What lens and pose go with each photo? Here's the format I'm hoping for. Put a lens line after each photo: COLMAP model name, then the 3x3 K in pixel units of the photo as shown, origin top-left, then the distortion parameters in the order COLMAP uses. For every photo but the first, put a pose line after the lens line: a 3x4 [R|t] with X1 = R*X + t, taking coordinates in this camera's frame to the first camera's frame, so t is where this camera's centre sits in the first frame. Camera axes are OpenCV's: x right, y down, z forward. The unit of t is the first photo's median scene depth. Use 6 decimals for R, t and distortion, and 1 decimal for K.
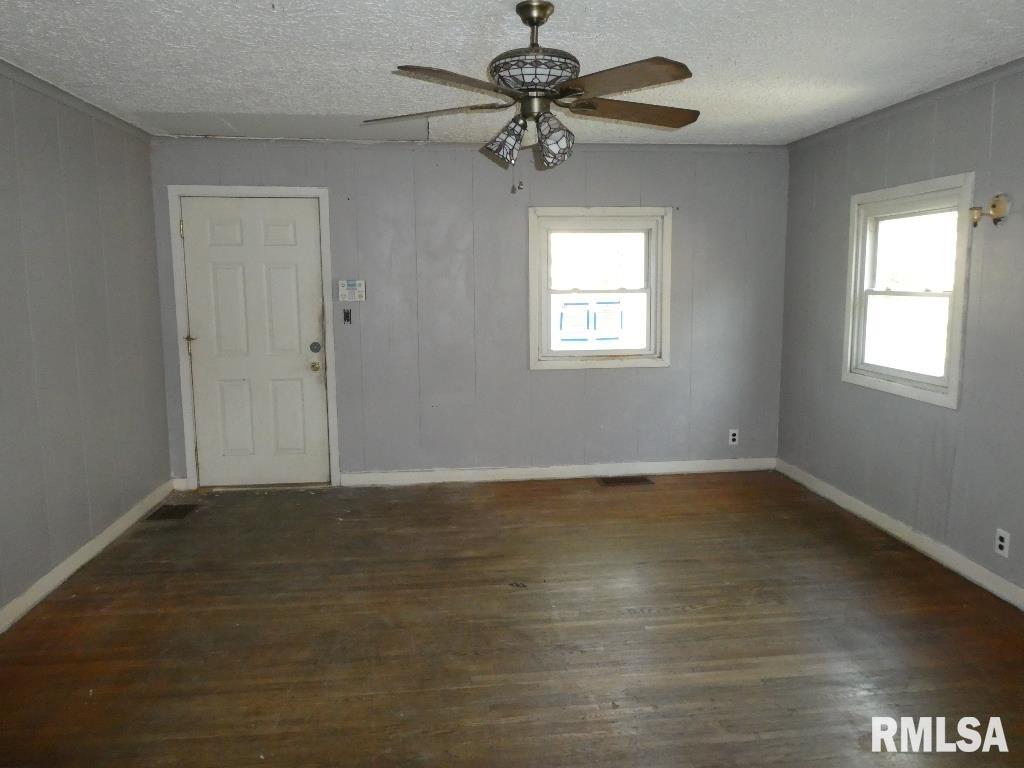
lens RADIAL K [[693.4, 0, 511.6], [0, 693.4, 409.5], [0, 0, 1]] dist [-0.143716, -0.000055]
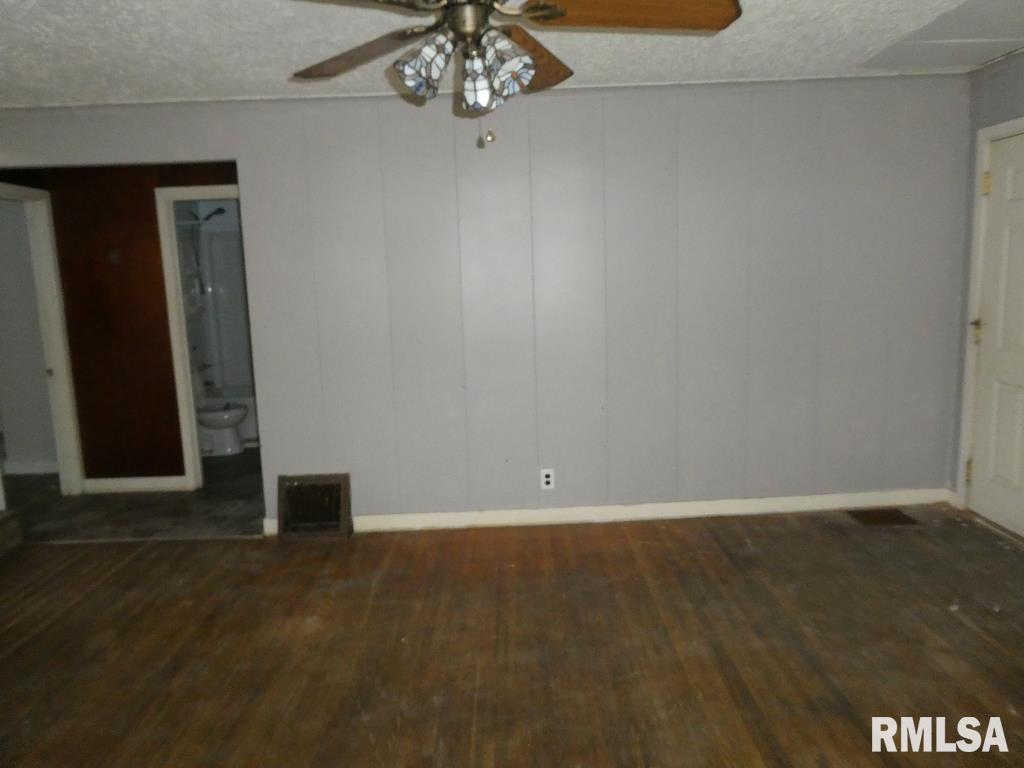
lens RADIAL K [[691.4, 0, 512.0], [0, 691.4, 384.0], [0, 0, 1]] dist [-0.022023, 0.001229]
pose [[-0.098783, 0.155023, -0.982960, 0.534709], [-0.136638, 0.976322, 0.167708, -0.135543], [0.985683, 0.150877, -0.075262, 0.778988]]
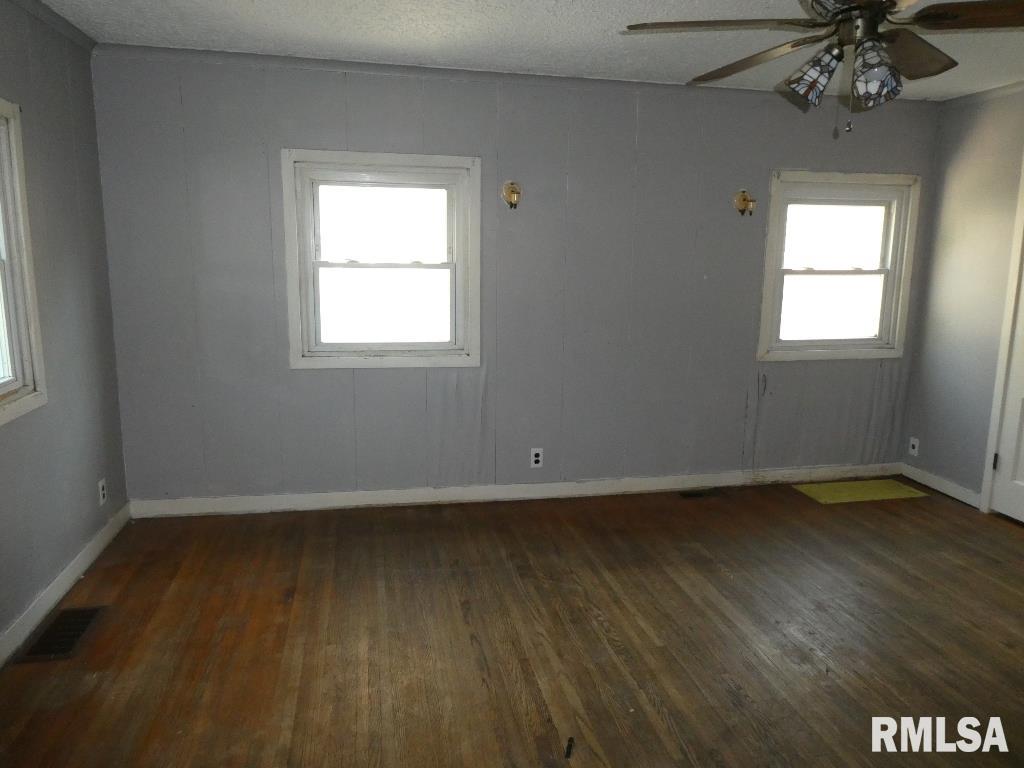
lens RADIAL K [[691.4, 0, 512.0], [0, 691.4, 384.0], [0, 0, 1]] dist [-0.022023, 0.001229]
pose [[-0.111350, -0.155348, 0.981564, -0.513143], [0.158520, 0.972283, 0.171862, -0.165610], [-0.981057, 0.174735, -0.083638, 1.008982]]
